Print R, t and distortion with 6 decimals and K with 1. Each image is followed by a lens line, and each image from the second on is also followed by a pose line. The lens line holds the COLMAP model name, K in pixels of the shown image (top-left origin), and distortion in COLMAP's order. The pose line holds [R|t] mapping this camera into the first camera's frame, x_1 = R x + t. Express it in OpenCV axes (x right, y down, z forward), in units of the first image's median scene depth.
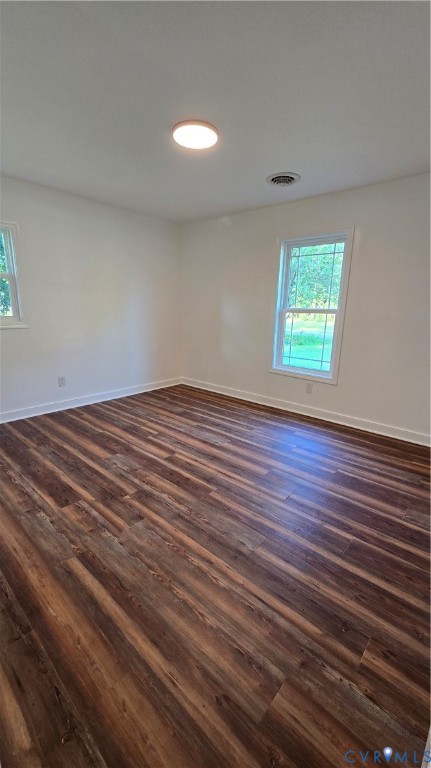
lens RADIAL K [[311.0, 0, 218.4], [0, 311.0, 382.7], [0, 0, 1]] dist [-0.002929, 0.000452]
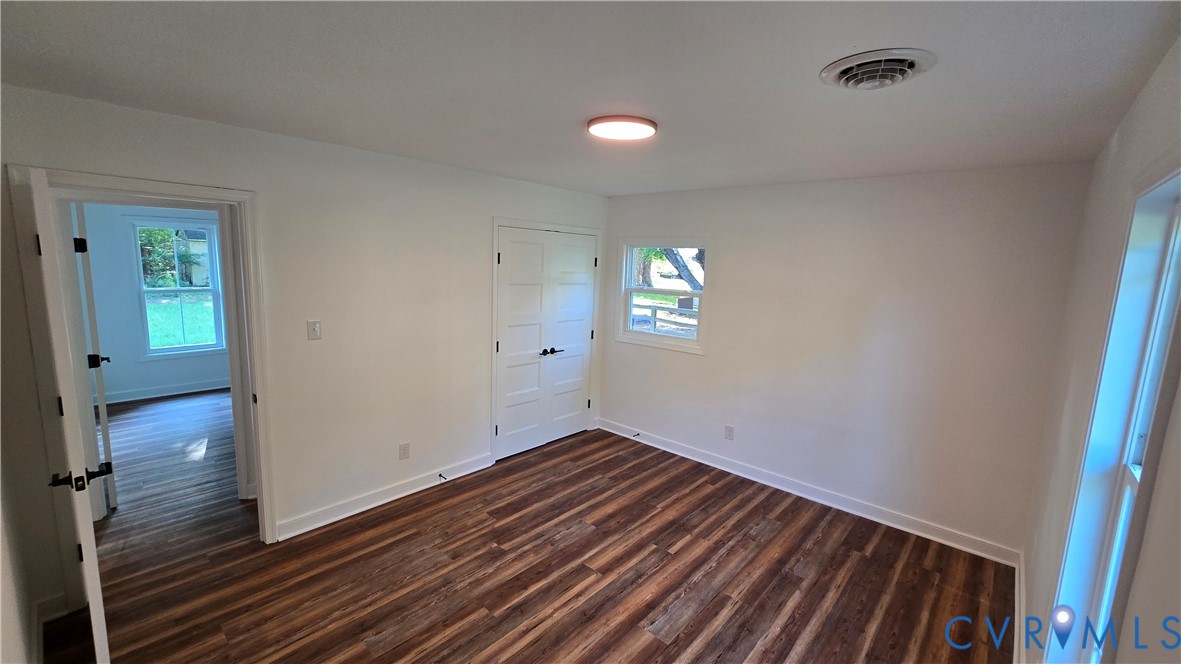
lens RADIAL K [[478.3, 0, 591.4], [0, 478.3, 335.6], [0, 0, 1]] dist [-0.002929, 0.000452]
pose [[0.002300, 0.135729, -0.990743, 0.784265], [-0.275539, 0.952480, 0.129847, -0.375457], [0.961287, 0.272690, 0.039590, 0.781496]]
